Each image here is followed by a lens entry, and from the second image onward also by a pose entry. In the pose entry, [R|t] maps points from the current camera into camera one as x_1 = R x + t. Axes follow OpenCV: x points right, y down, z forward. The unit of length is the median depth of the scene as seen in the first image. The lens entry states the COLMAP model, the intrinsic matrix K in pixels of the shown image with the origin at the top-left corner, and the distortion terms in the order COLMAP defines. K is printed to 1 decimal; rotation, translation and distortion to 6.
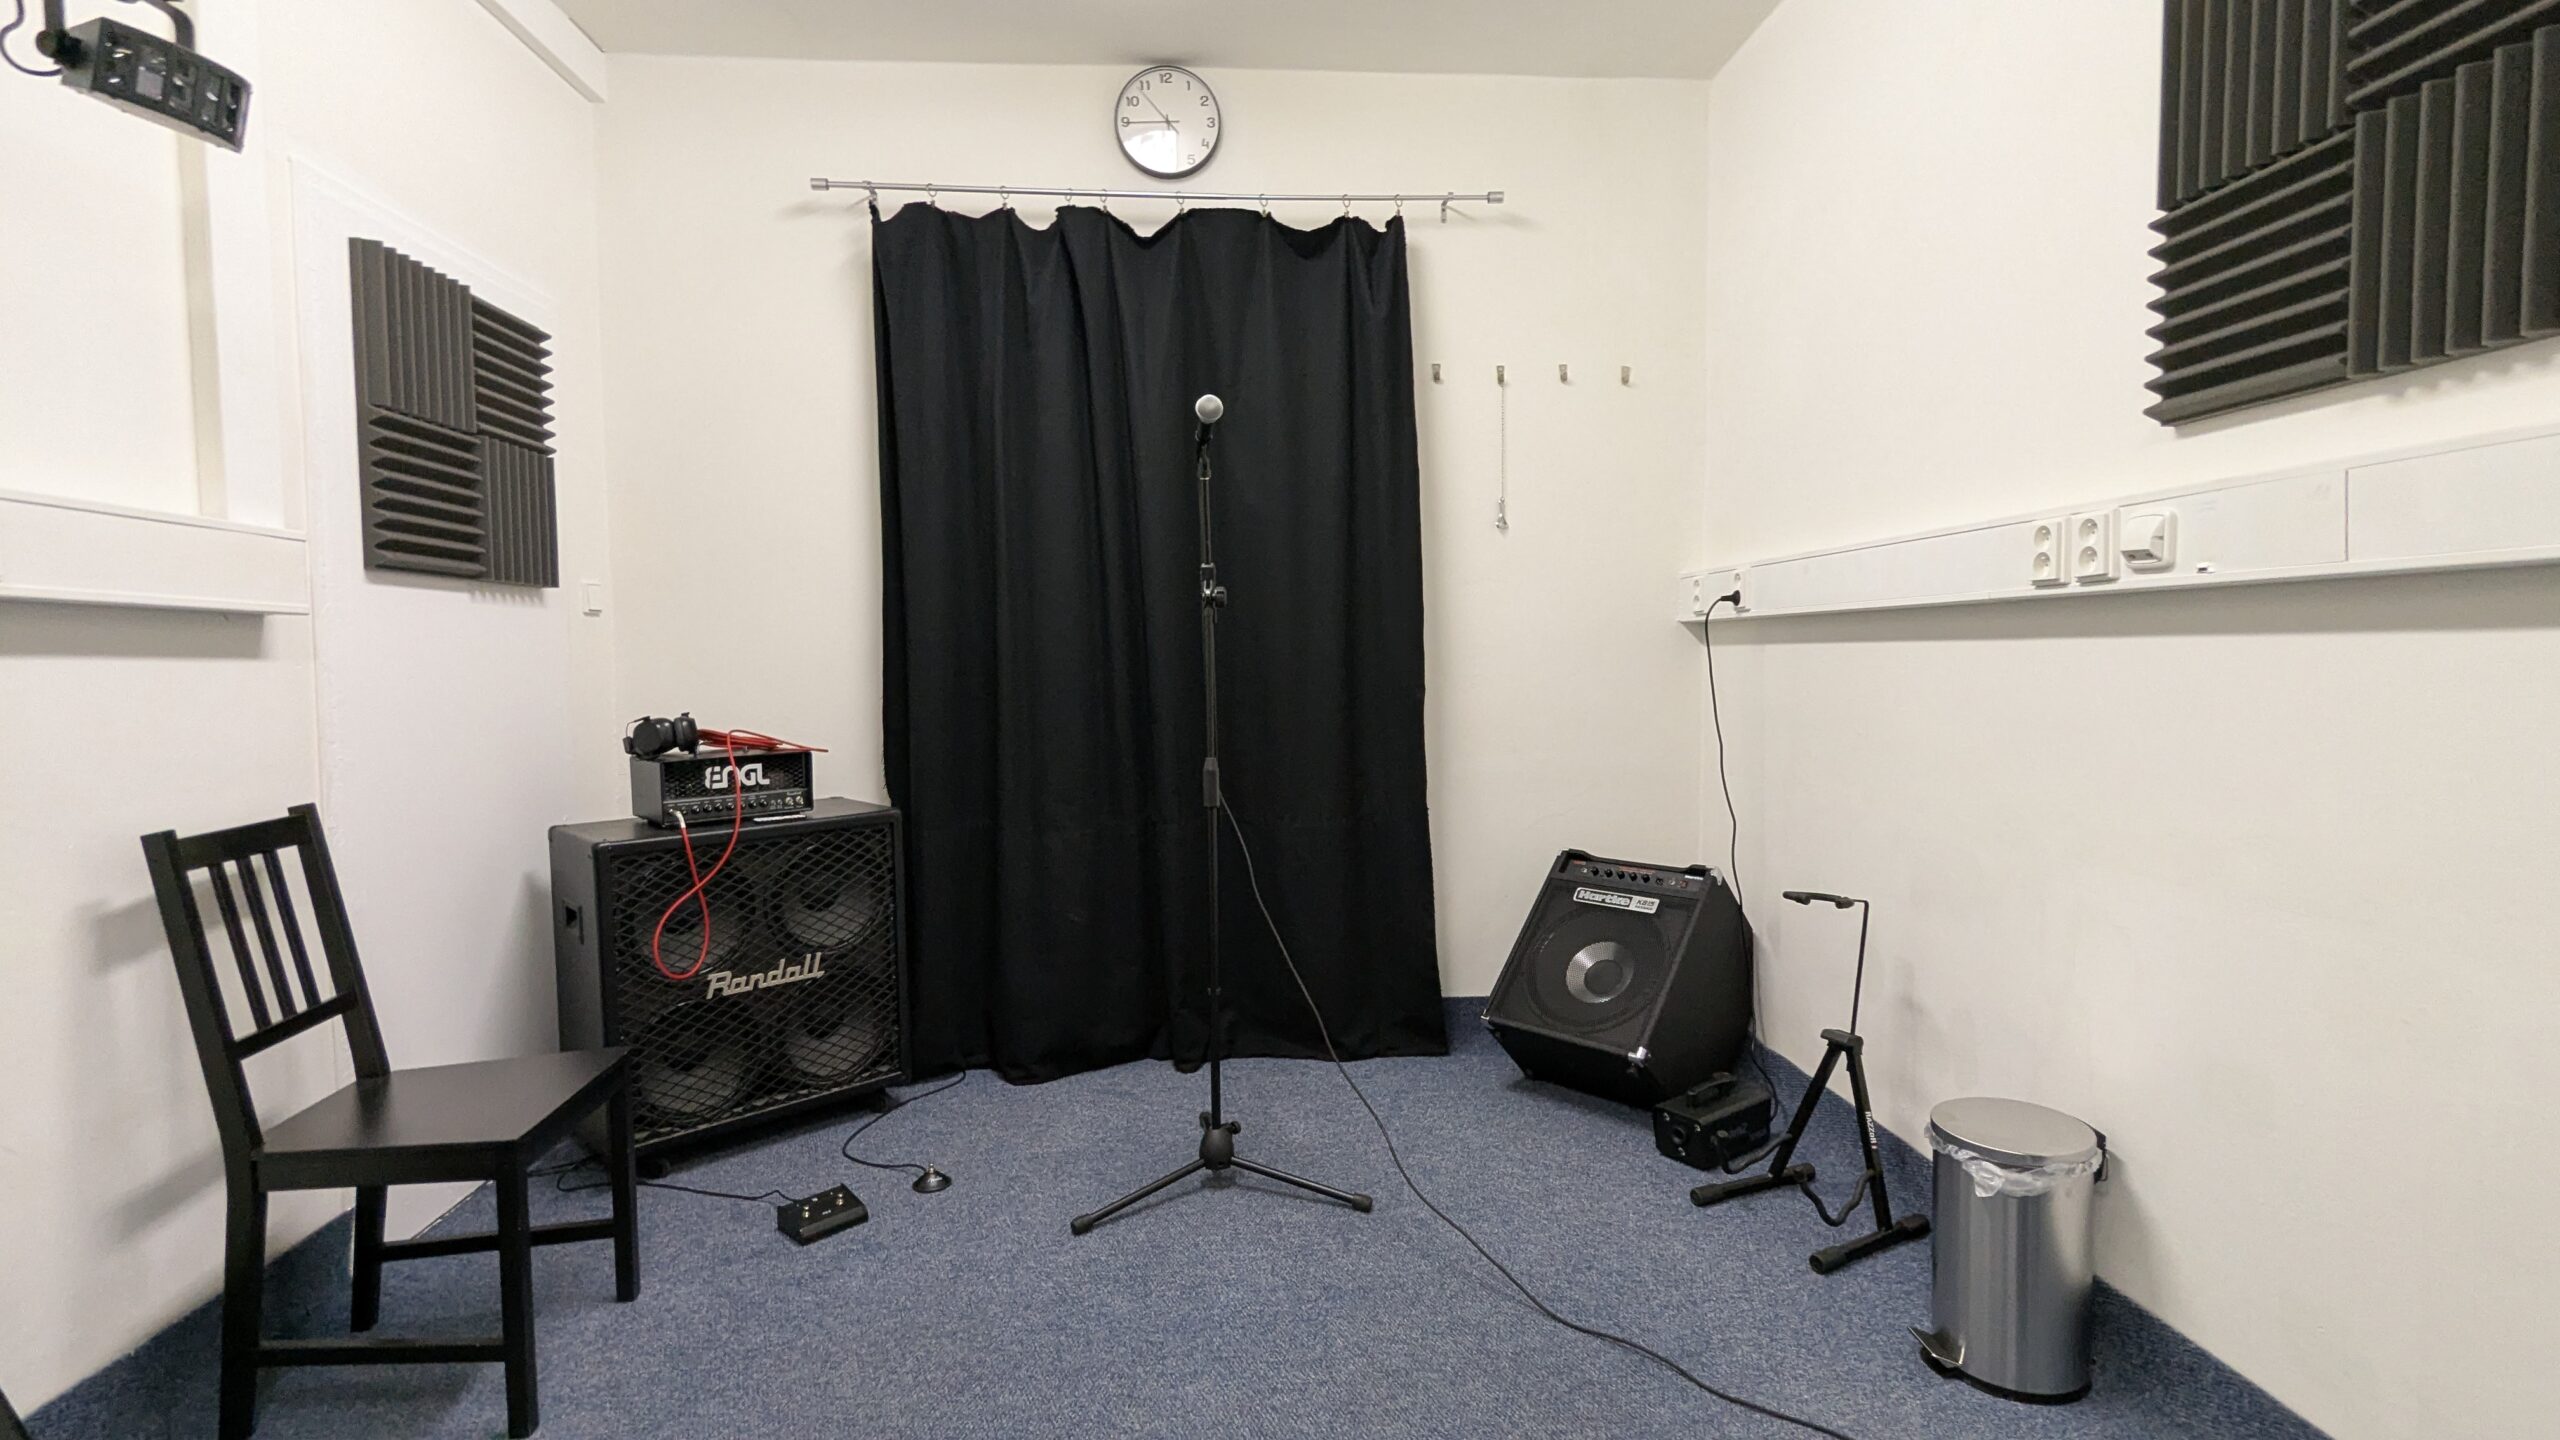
lens RADIAL K [[1144.5, 0, 1280.0], [0, 1144.5, 720.0], [0, 0, 1]] dist [-0.000280, 0.000018]
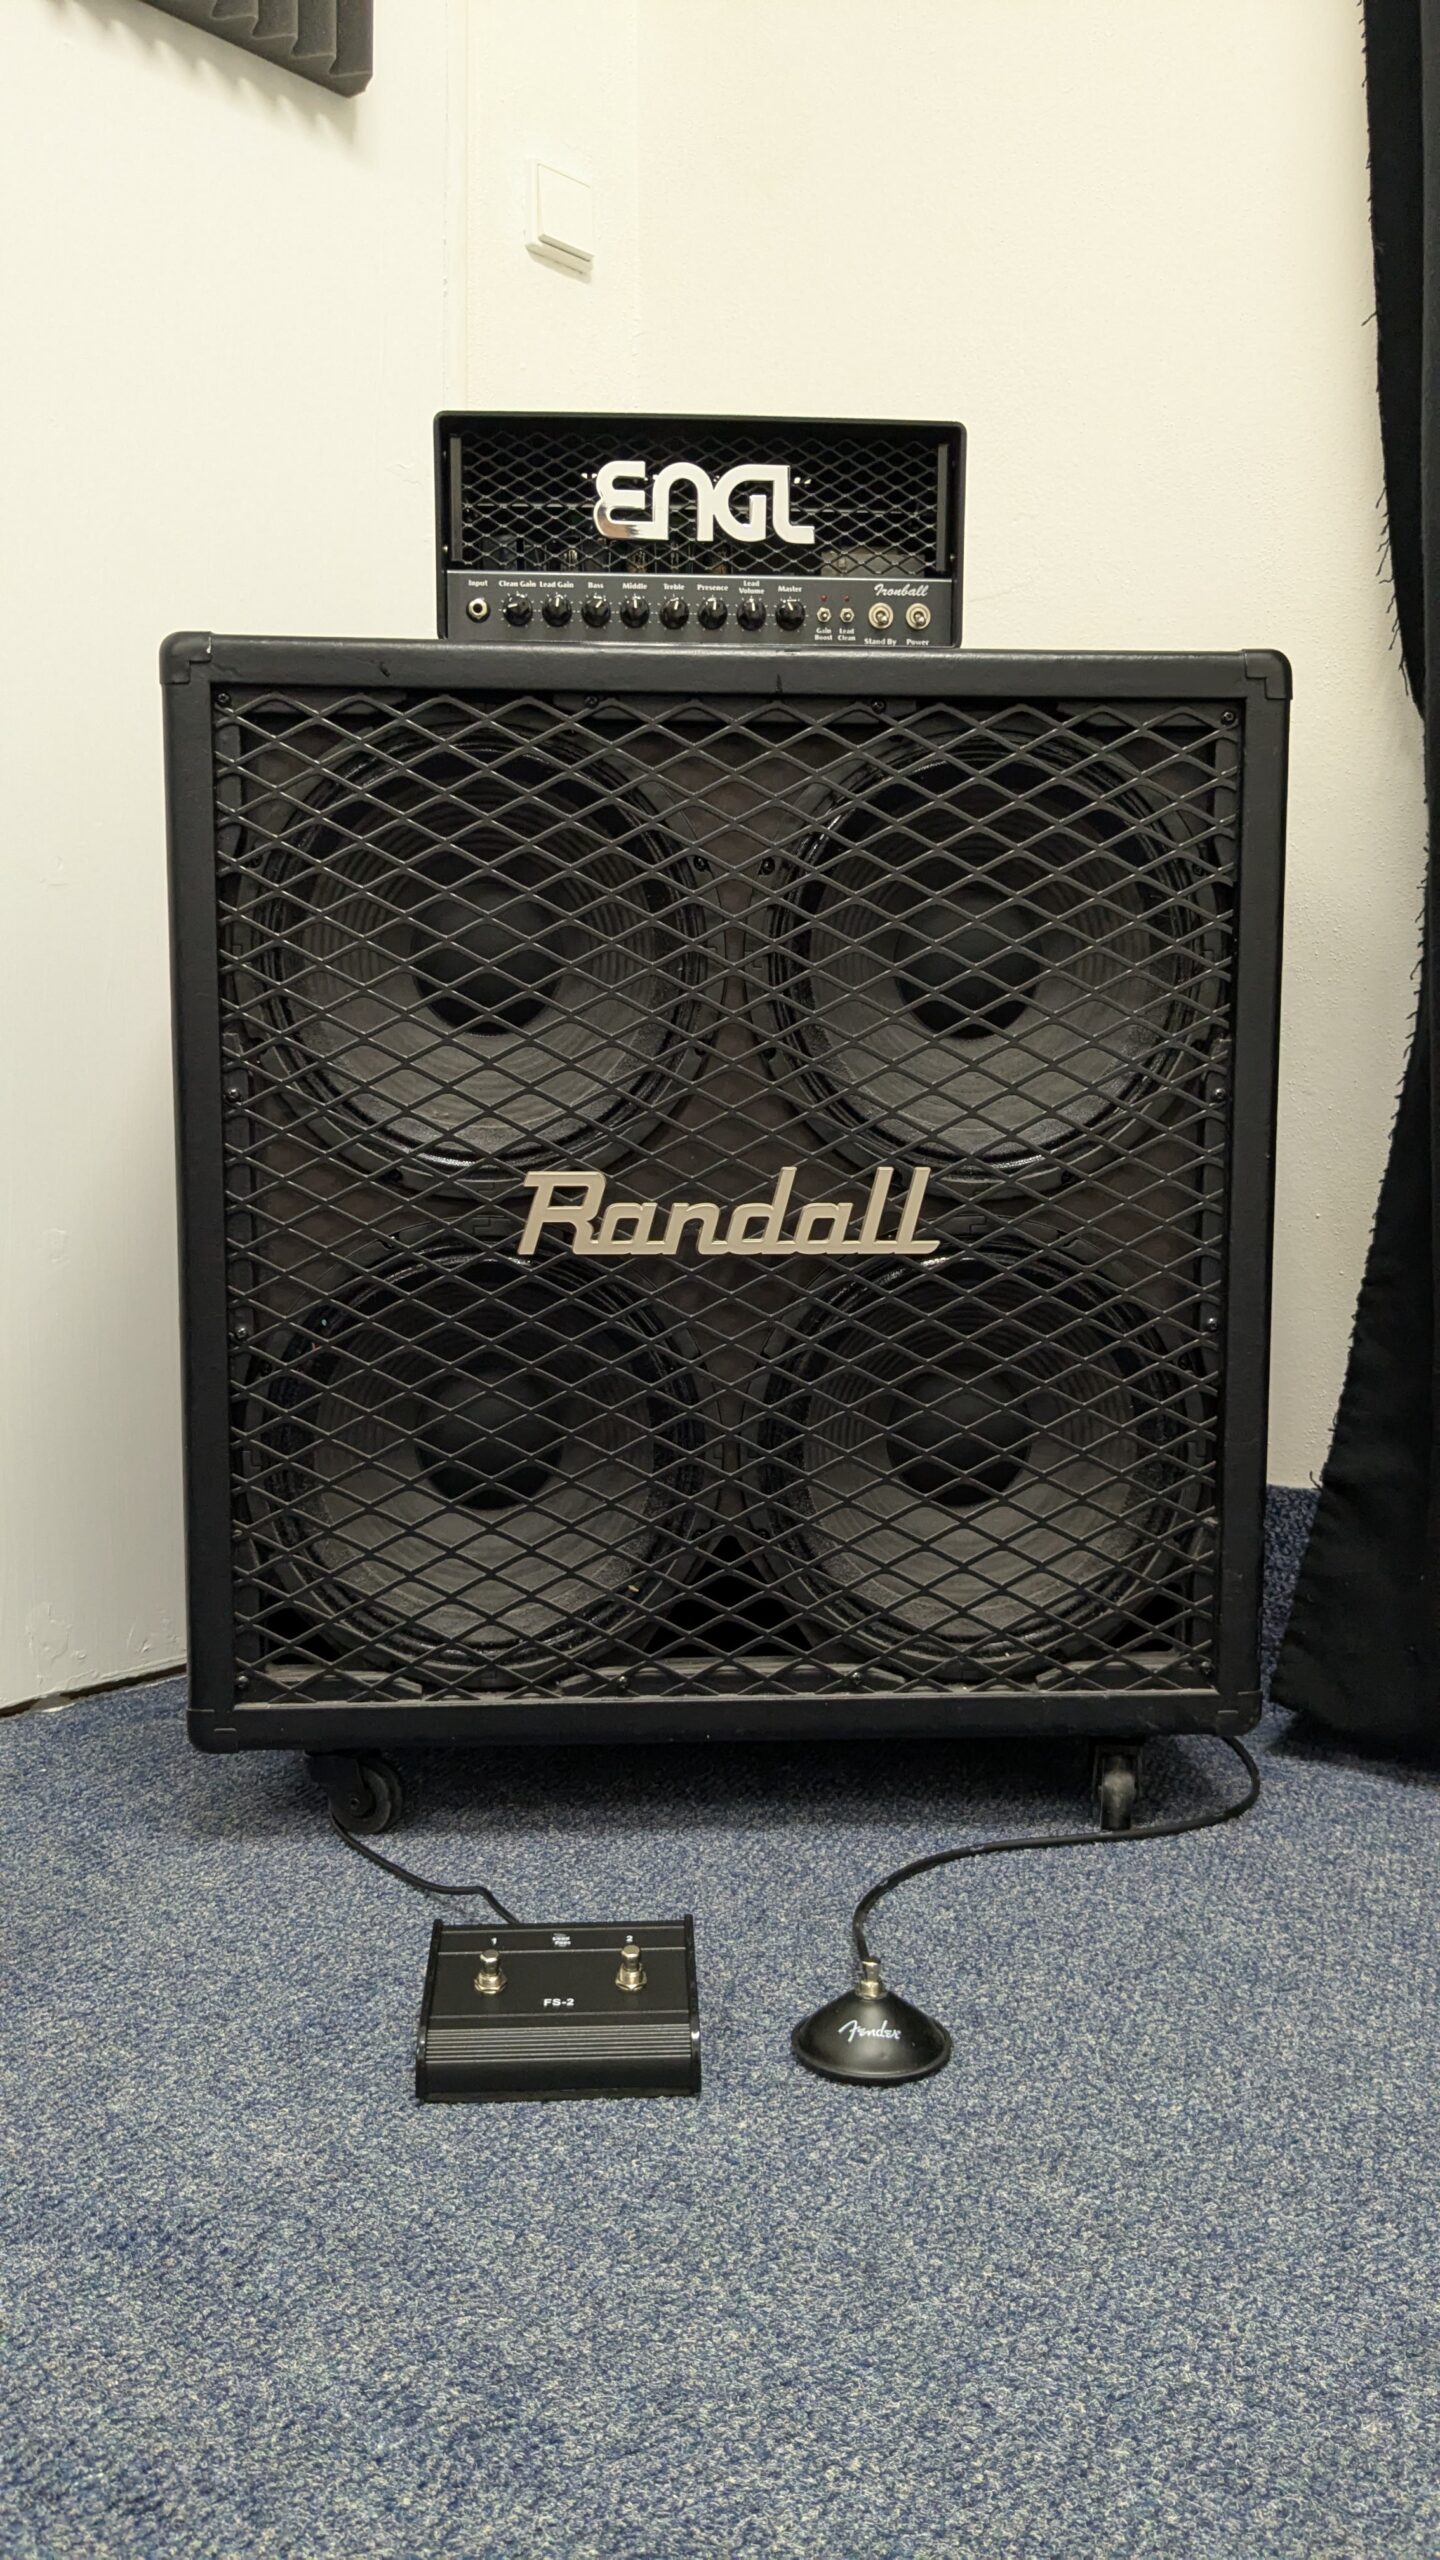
lens RADIAL K [[2155.0, 0, 720.0], [0, 2155.0, 1280.0], [0, 0, 1]] dist [0.058699, -0.084474]
pose [[0.756267, 0.087210, -0.648424, -0.114018], [-0.047666, 0.995787, 0.078334, 0.195812], [0.652524, -0.028333, 0.757238, 0.600445]]
